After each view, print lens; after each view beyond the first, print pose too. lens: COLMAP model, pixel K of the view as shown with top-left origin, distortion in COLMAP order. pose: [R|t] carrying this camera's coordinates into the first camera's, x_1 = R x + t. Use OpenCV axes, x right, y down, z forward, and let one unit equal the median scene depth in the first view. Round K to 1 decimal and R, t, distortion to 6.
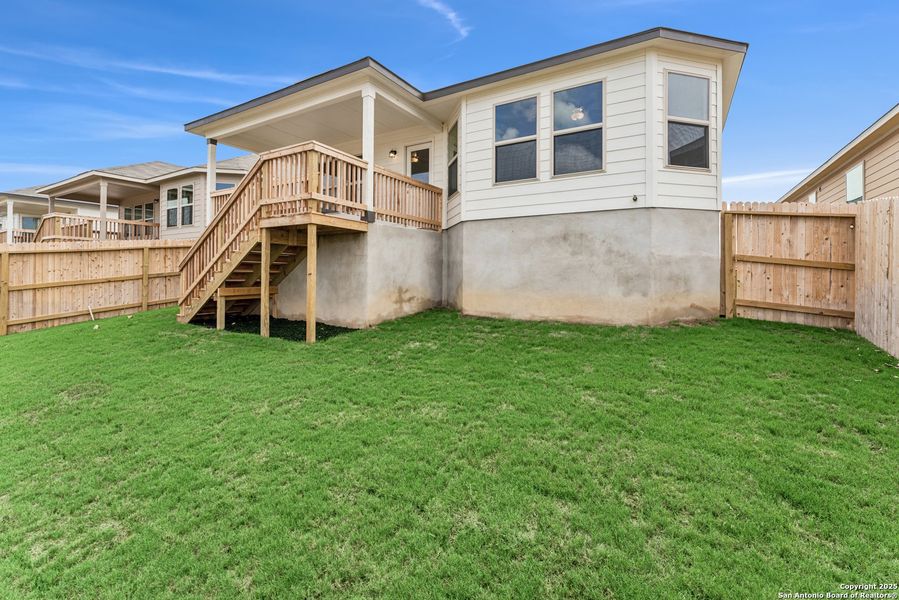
lens RADIAL K [[382.7, 0, 462.0], [0, 382.7, 288.9], [0, 0, 1]] dist [0.000165, -0.000037]
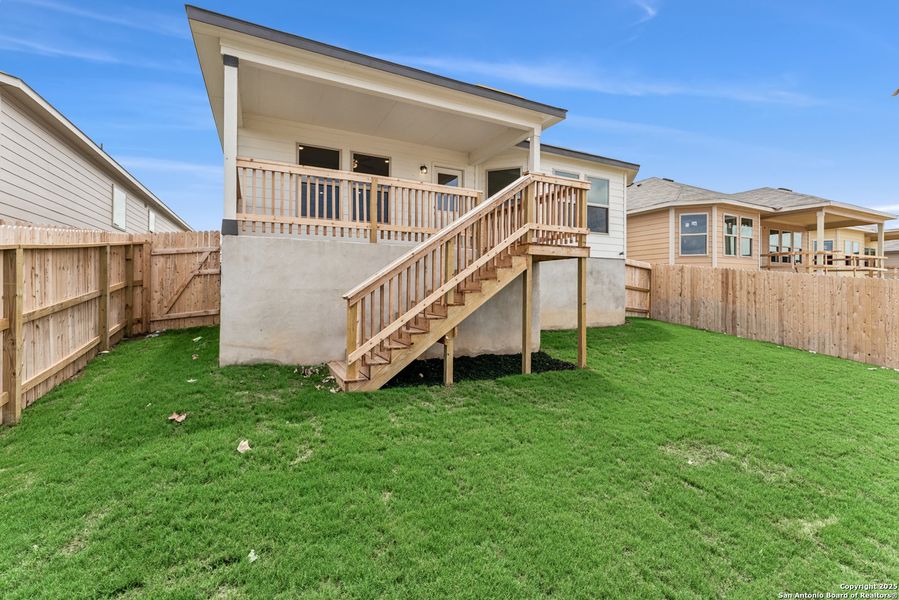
lens RADIAL K [[373.9, 0, 439.9], [0, 373.9, 302.3], [0, 0, 1]] dist [-0.002393, -0.000170]
pose [[0.559846, -0.039826, 0.827639, -1.321175], [0.031769, 0.999141, 0.026589, -0.074348], [-0.827987, 0.011408, 0.560631, 0.658279]]
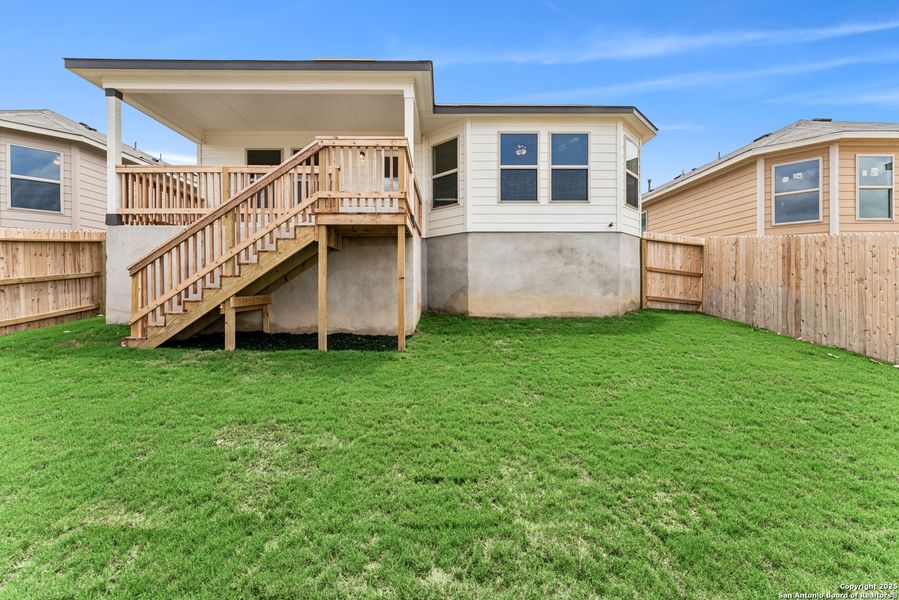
lens RADIAL K [[368.8, 0, 448.6], [0, 368.8, 307.3], [0, 0, 1]] dist [-0.001342, -0.000104]
pose [[0.857629, -0.036680, 0.512960, -0.679757], [0.026987, 0.999289, 0.026335, 0.011276], [-0.513561, -0.008742, 0.858009, 0.135723]]
